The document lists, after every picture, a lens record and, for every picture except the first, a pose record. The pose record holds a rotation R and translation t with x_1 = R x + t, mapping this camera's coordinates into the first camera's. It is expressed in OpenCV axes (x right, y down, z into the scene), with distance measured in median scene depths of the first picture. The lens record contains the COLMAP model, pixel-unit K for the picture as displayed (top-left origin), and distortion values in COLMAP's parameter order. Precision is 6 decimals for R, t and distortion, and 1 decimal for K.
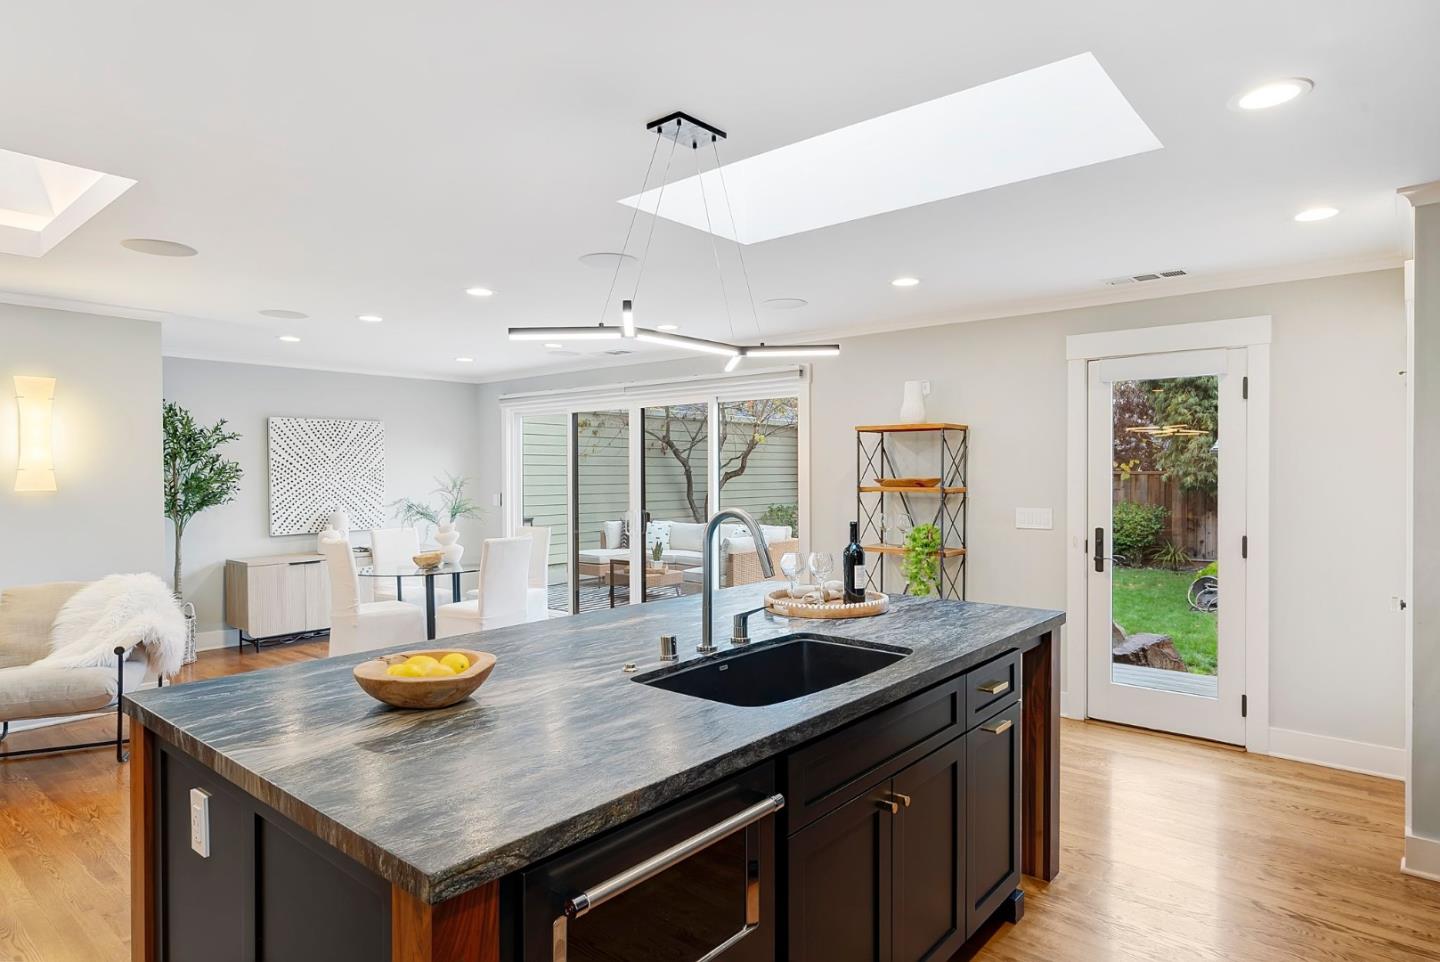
lens RADIAL K [[811.4, 0, 716.6], [0, 811.4, 479.7], [0, 0, 1]] dist [0.006423, -0.000945]
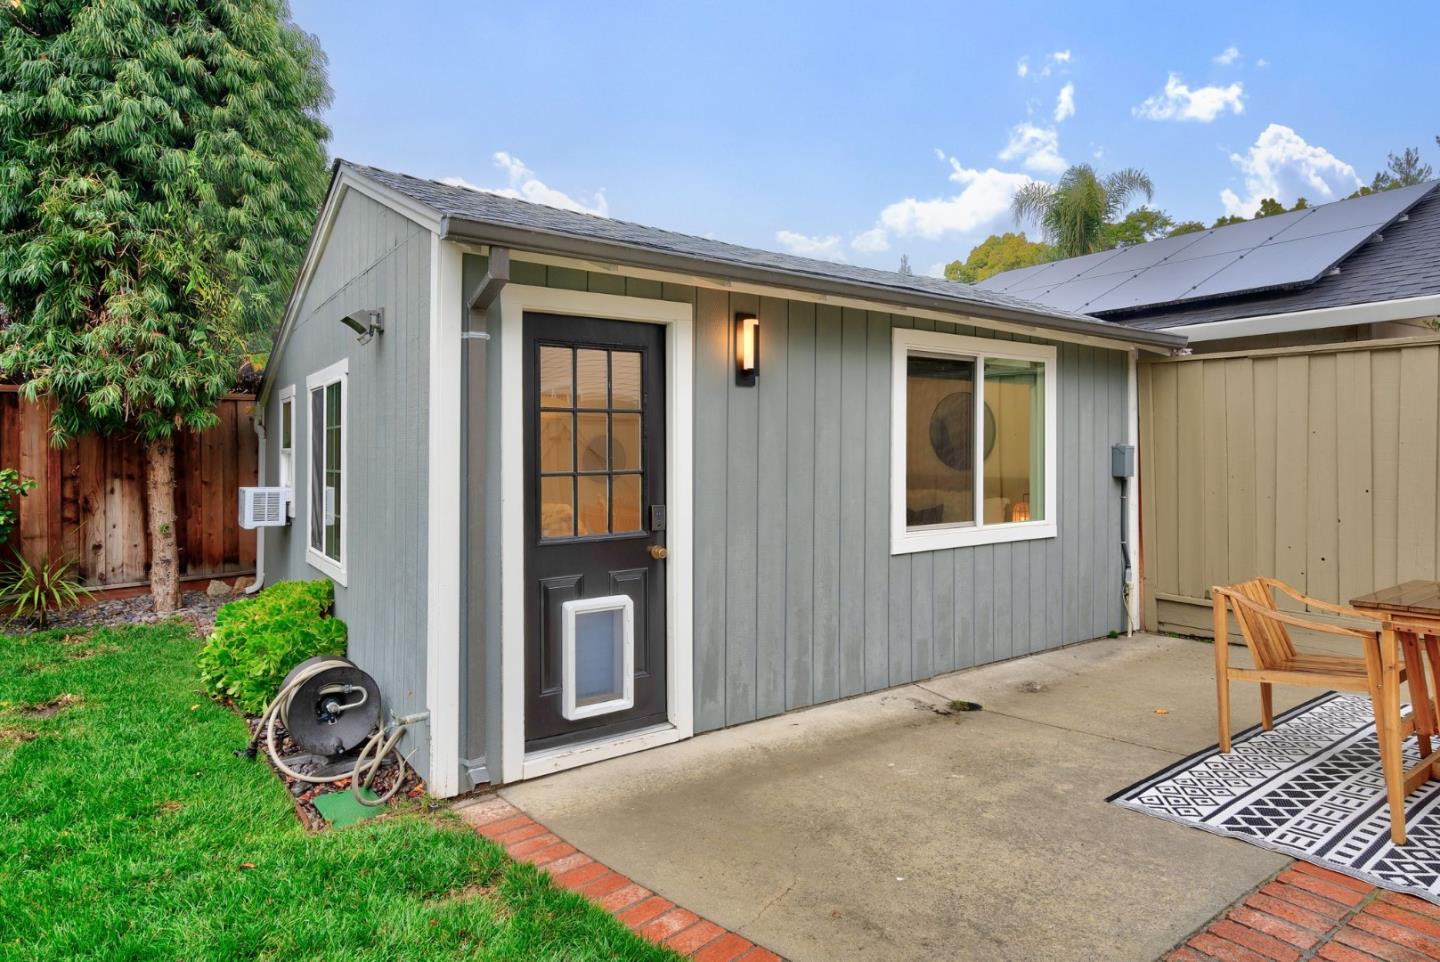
lens RADIAL K [[811.4, 0, 715.3], [0, 811.4, 453.1], [0, 0, 1]] dist [0.006423, -0.000945]
pose [[0.241859, -0.002374, 0.970309, 0.843505], [0.013608, 0.999907, -0.000946, 0.102614], [-0.970216, 0.013433, 0.241869, 1.943662]]
